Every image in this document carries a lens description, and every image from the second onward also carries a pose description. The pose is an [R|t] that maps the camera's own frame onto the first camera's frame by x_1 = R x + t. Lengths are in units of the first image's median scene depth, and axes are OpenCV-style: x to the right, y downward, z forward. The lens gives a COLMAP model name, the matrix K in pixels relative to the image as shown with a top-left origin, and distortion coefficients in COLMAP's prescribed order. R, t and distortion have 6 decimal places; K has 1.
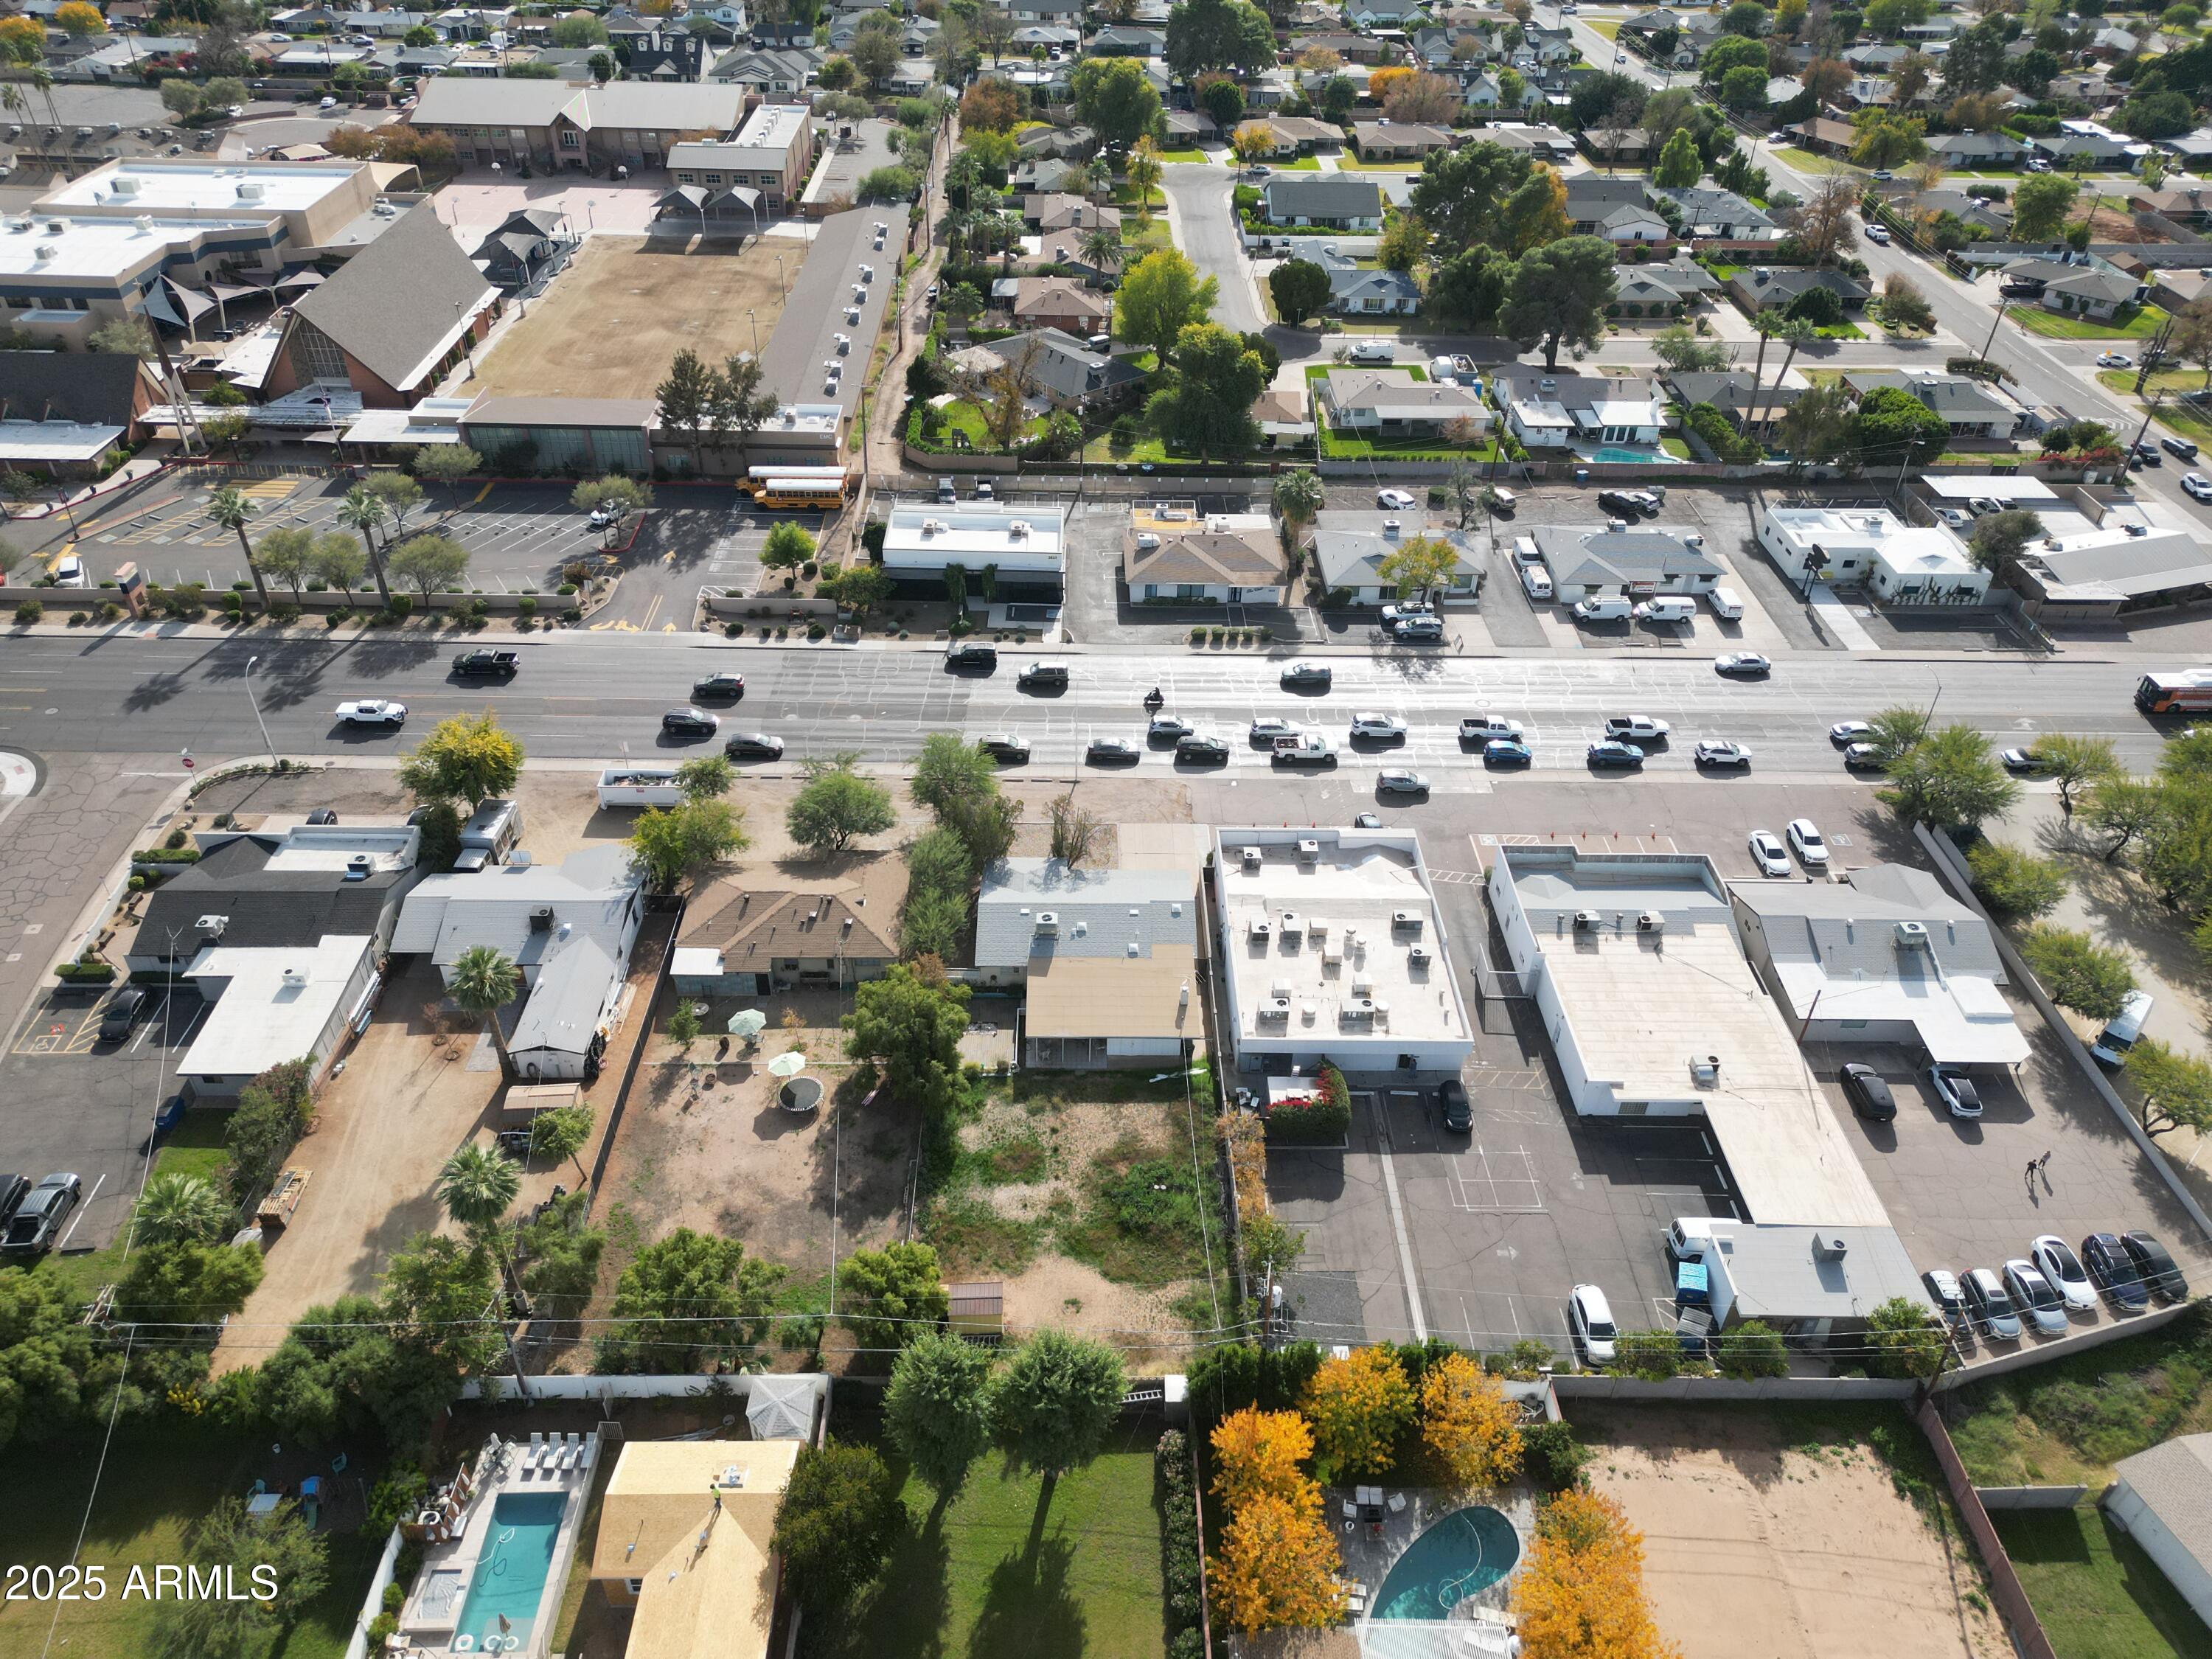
lens RADIAL K [[1544.4, 0, 1095.4], [0, 1544.4, 832.7], [0, 0, 1]] dist [0.063357, -0.060991]
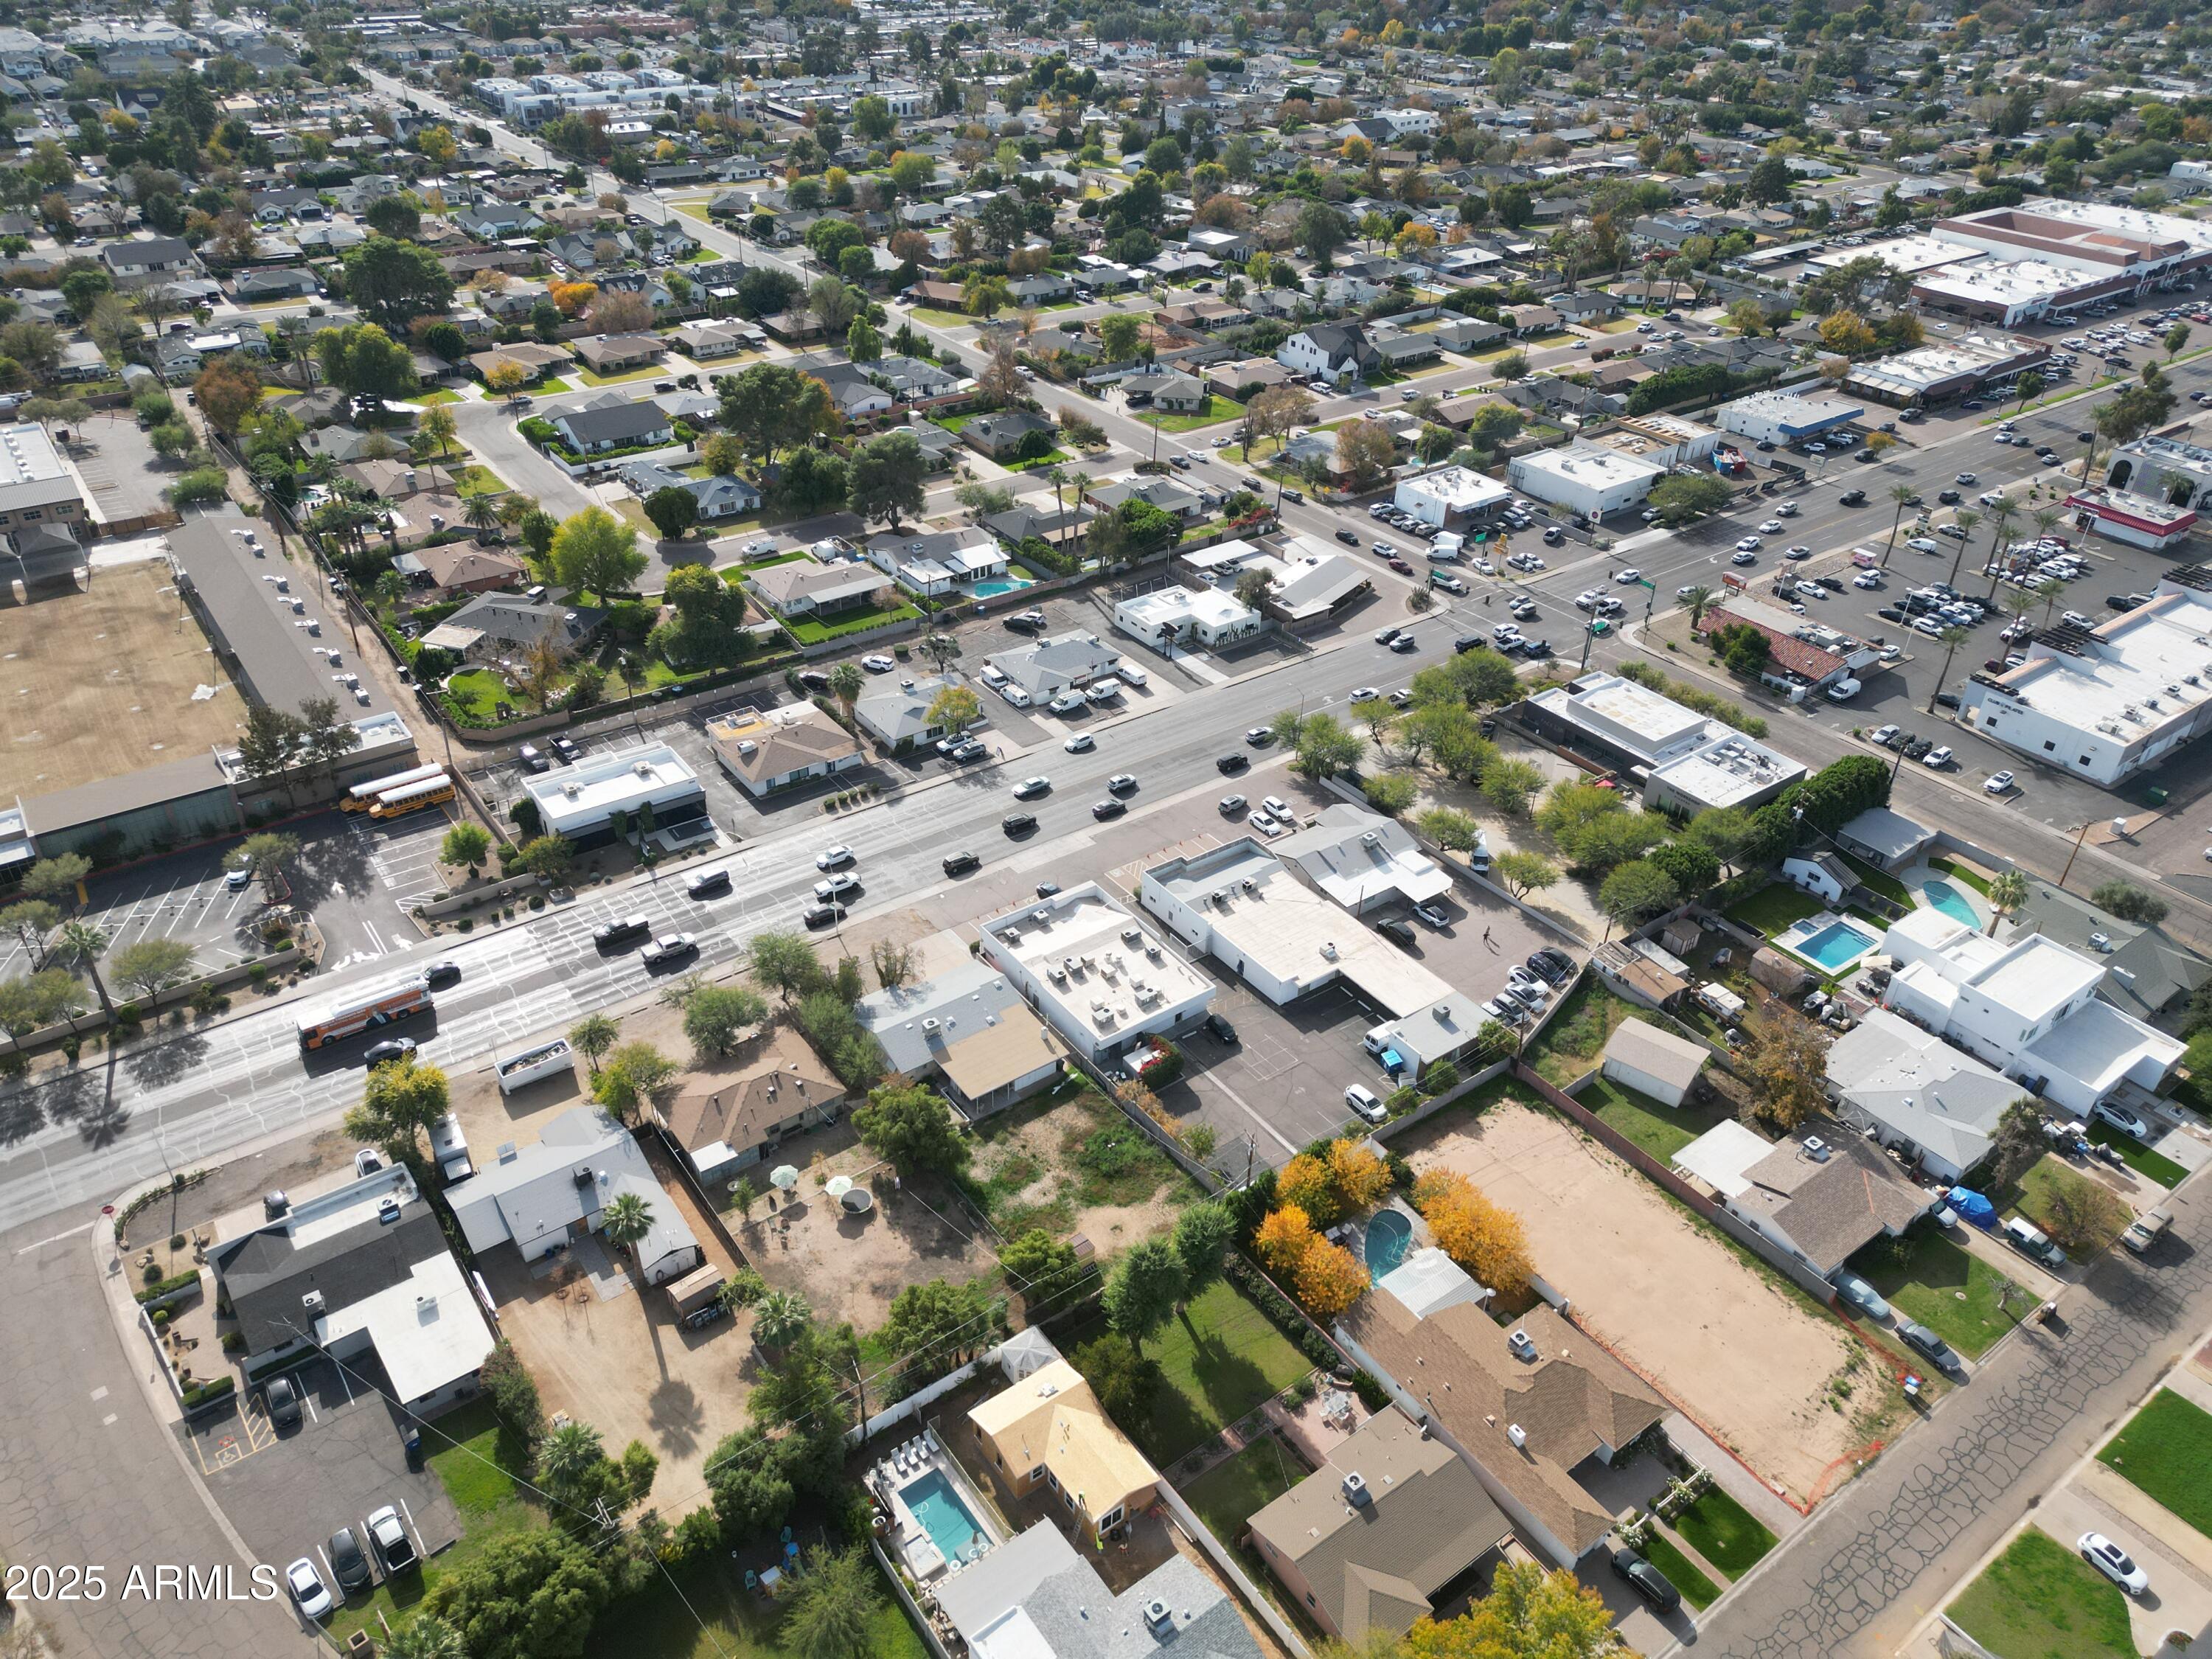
lens RADIAL K [[1544.4, 0, 1095.4], [0, 1544.4, 832.7], [0, 0, 1]] dist [0.063357, -0.060991]
pose [[0.813062, -0.317913, 0.487710, -0.507048], [0.340910, 0.939075, 0.043802, -0.111105], [-0.471921, 0.130651, 0.871906, -0.307393]]
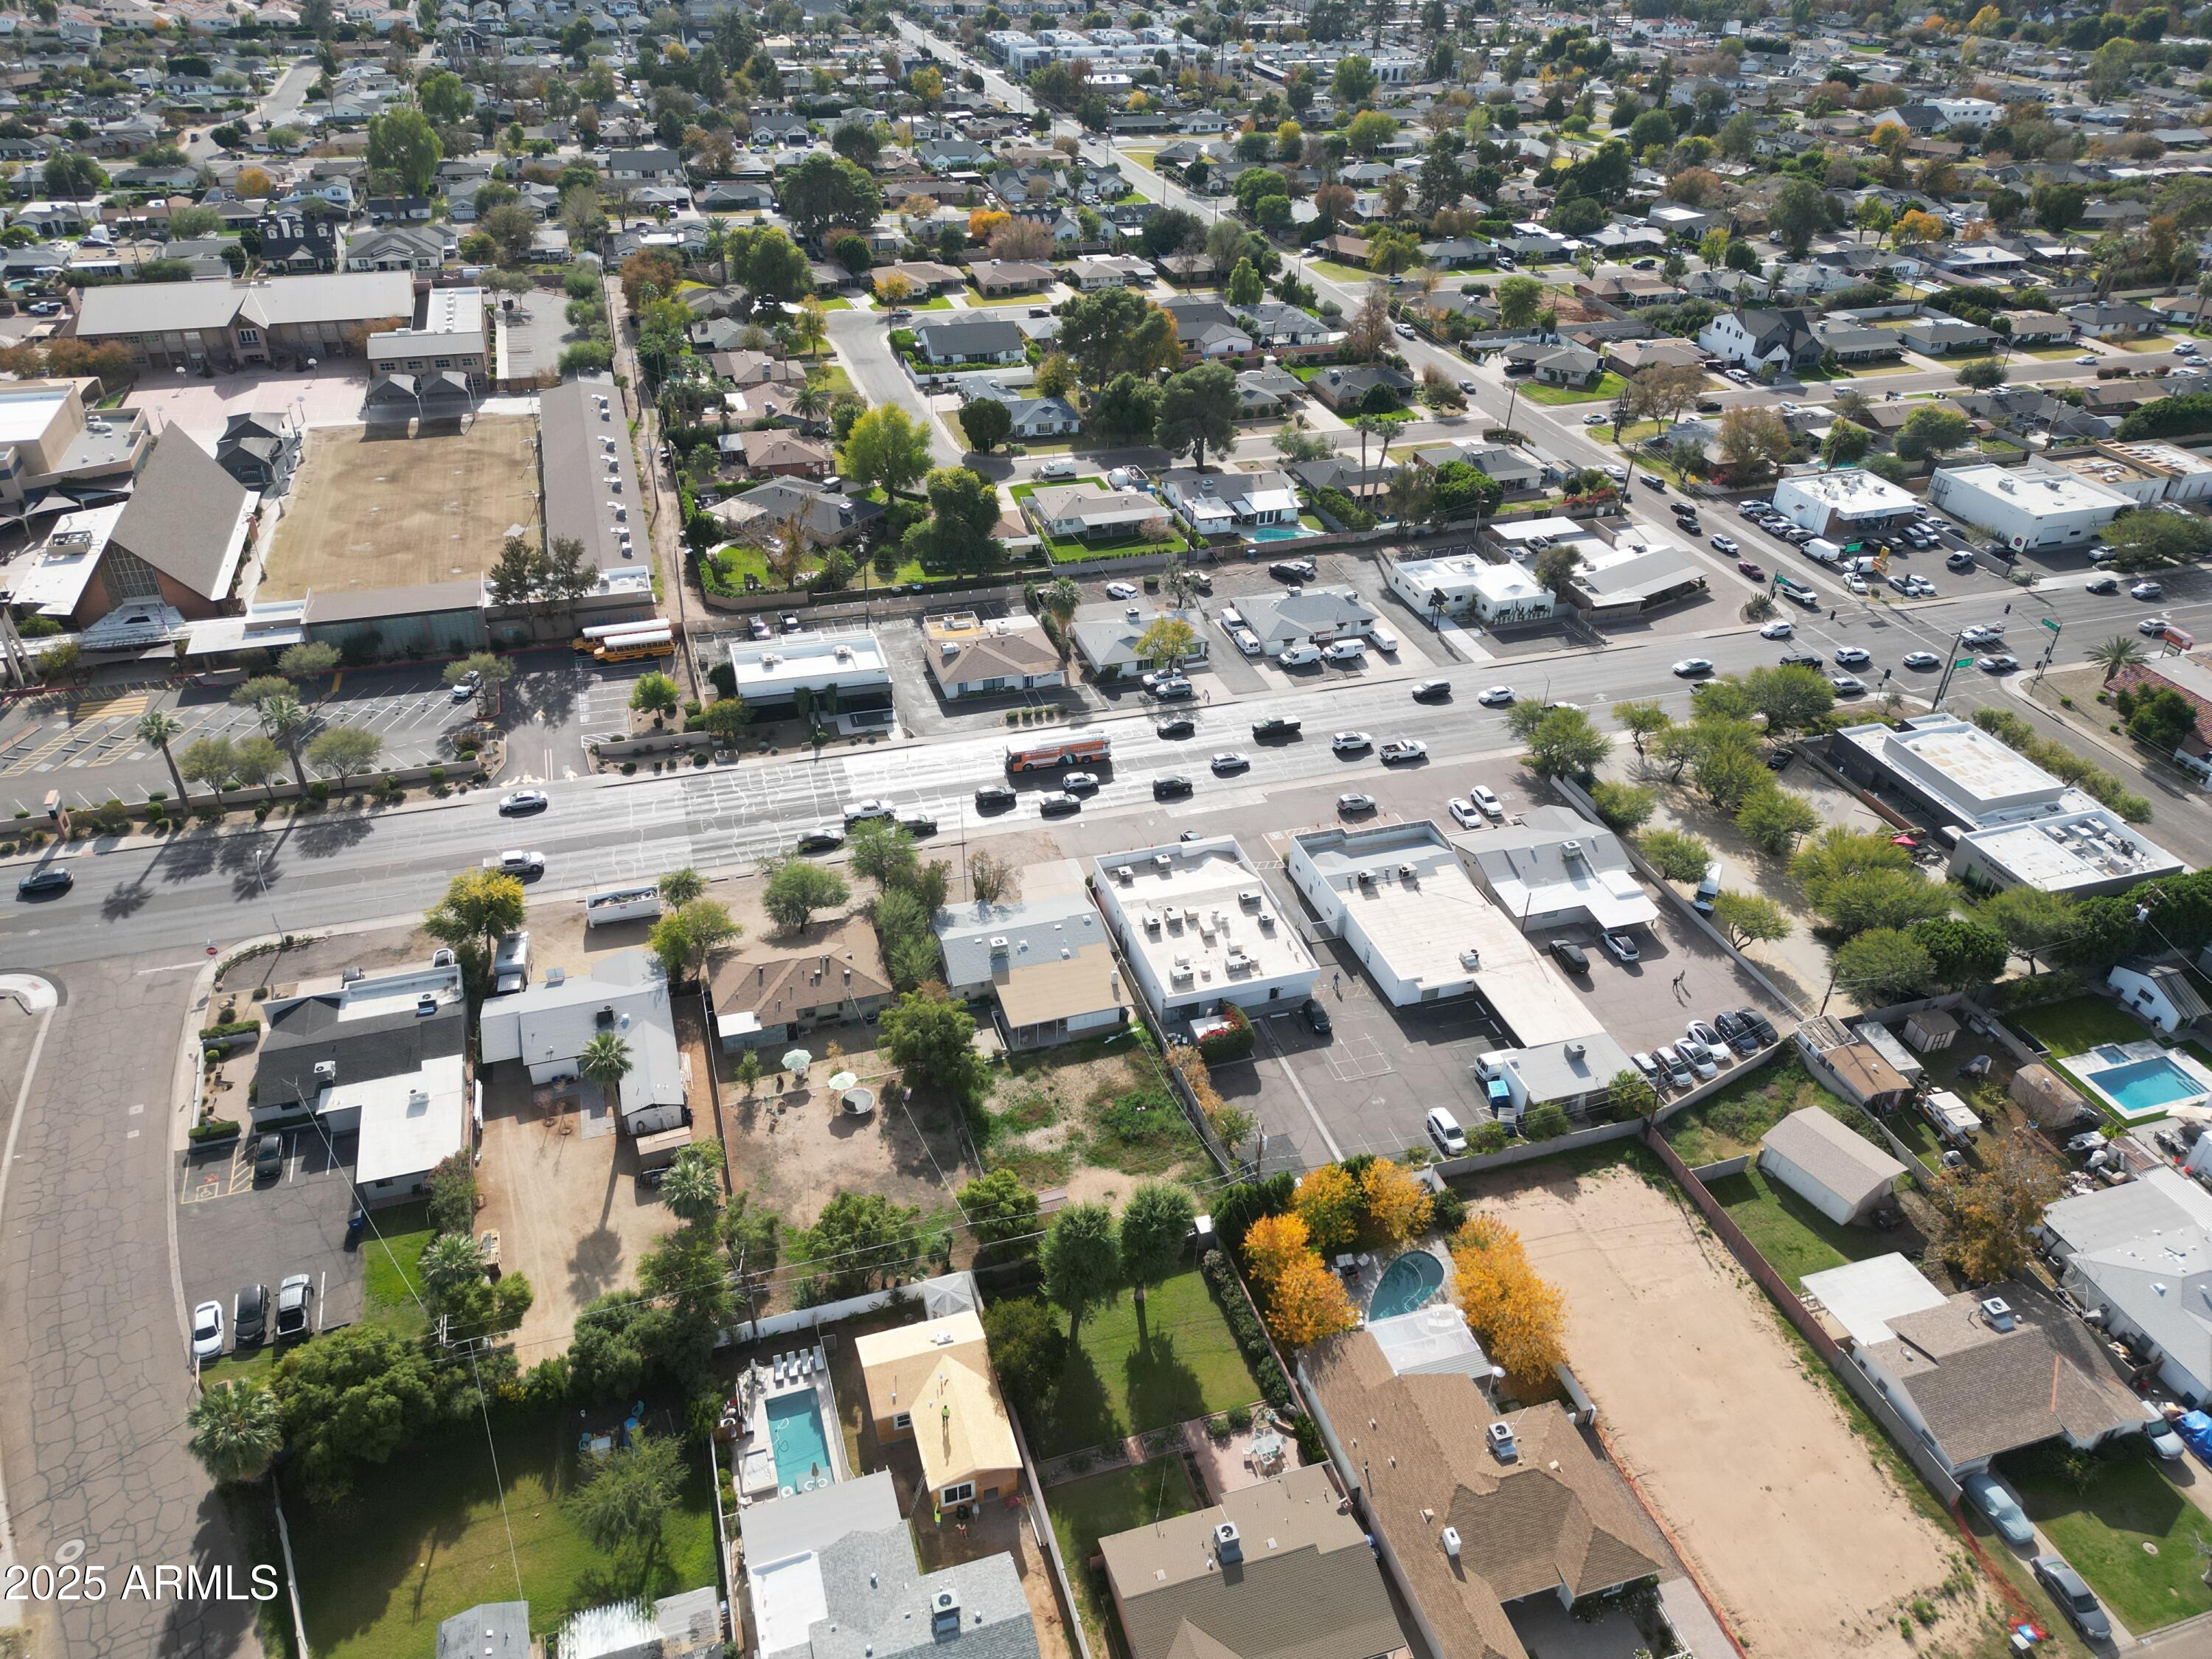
lens RADIAL K [[1544.4, 0, 1095.4], [0, 1544.4, 832.7], [0, 0, 1]] dist [0.063357, -0.060991]
pose [[0.957267, -0.159161, 0.241469, -0.239264], [0.170144, 0.985097, -0.025200, 0.009798], [-0.233859, 0.065208, 0.970081, -0.291042]]
